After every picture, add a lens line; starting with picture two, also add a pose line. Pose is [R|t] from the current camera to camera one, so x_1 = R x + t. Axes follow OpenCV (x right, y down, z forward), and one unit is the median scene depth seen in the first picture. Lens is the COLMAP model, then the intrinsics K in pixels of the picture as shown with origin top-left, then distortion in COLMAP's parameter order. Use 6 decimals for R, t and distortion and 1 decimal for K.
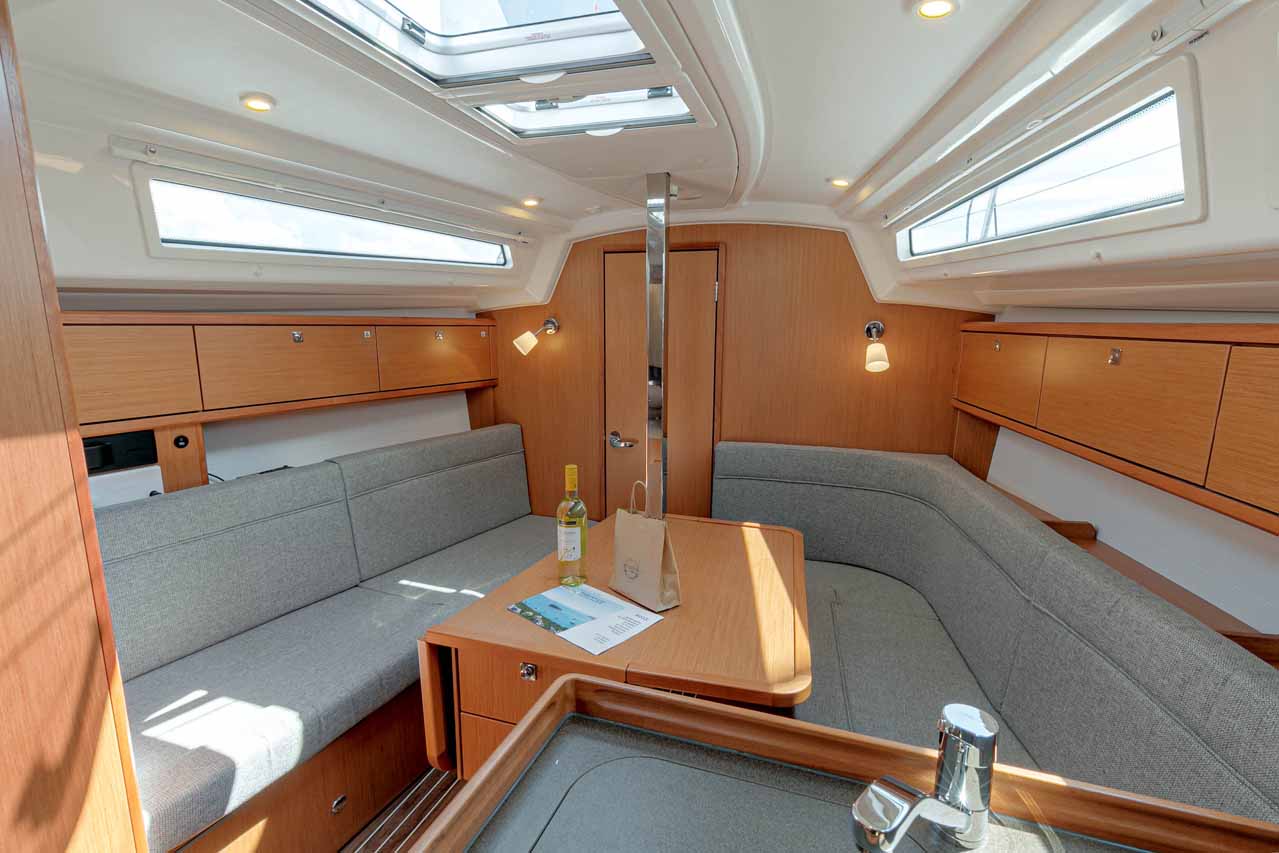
lens RADIAL K [[606.4, 0, 643.7], [0, 606.4, 429.7], [0, 0, 1]] dist [0.018111, -0.000032]
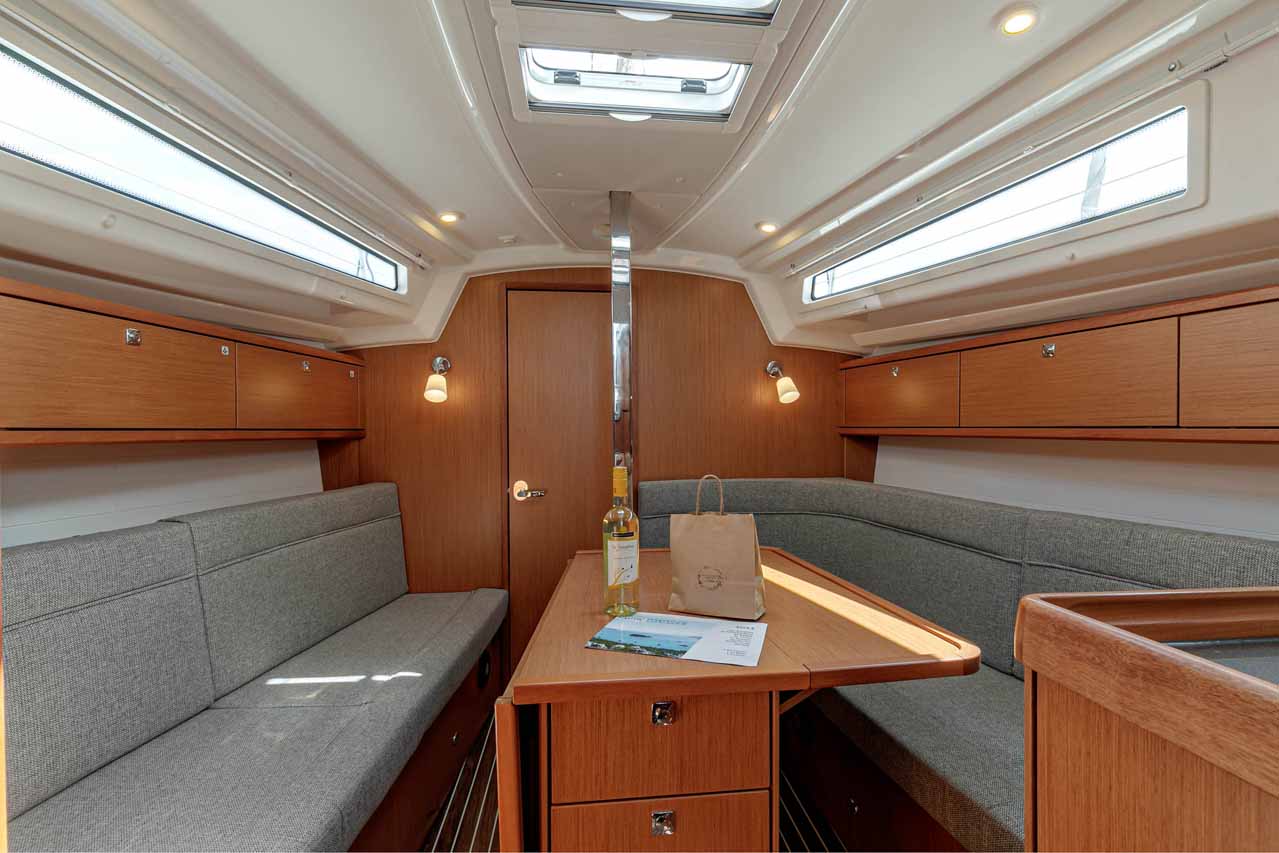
lens RADIAL K [[575.7, 0, 647.0], [0, 575.7, 430.0], [0, 0, 1]] dist [0.010137, -0.000586]
pose [[0.908062, -0.012912, 0.418636, -0.306768], [0.084382, 0.984670, -0.152662, 0.097631], [-0.410247, 0.173952, 0.895231, 0.188306]]
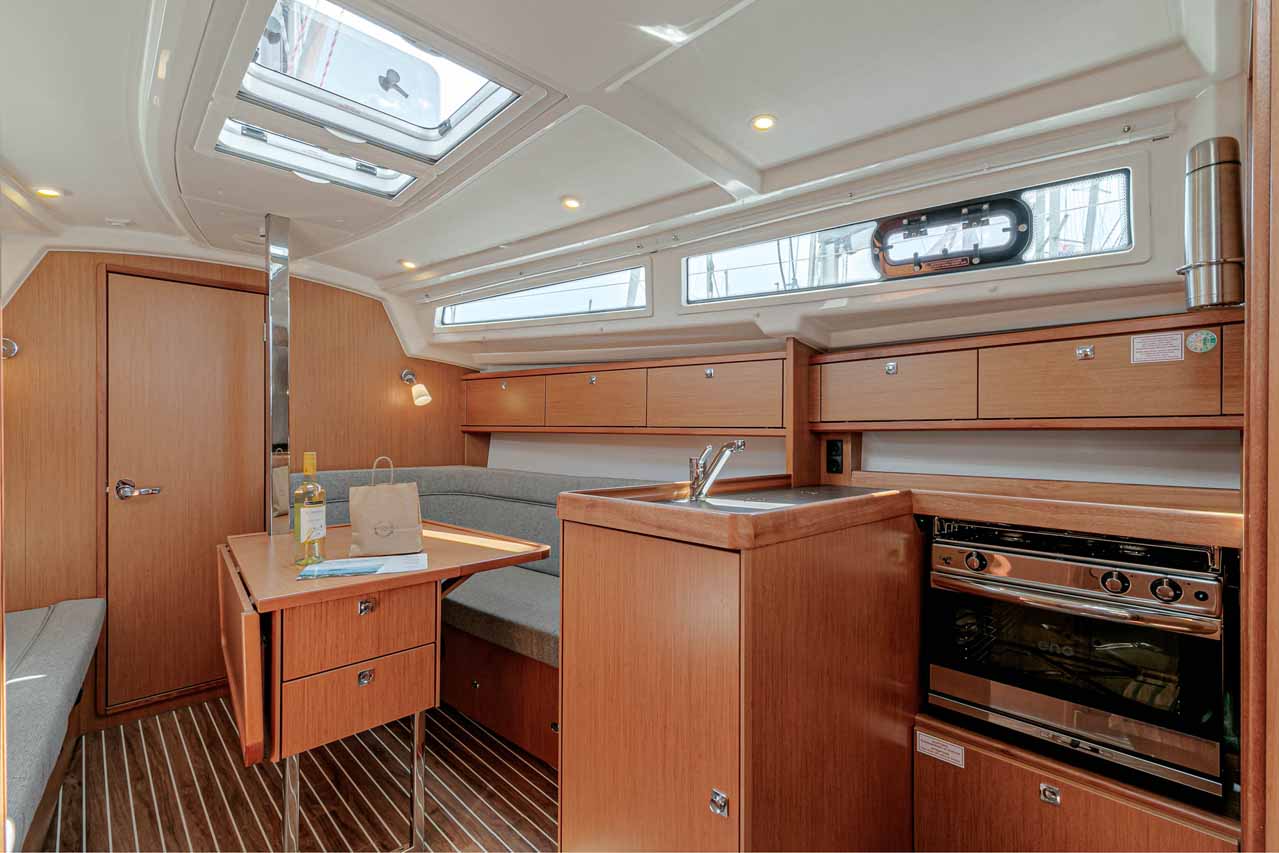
lens RADIAL K [[575.7, 0, 647.0], [0, 575.7, 430.0], [0, 0, 1]] dist [0.010137, -0.000586]
pose [[0.459271, -0.006697, 0.888271, -0.565337], [0.152249, 0.985768, -0.071286, 0.137206], [-0.875152, 0.167978, 0.453754, -0.018674]]
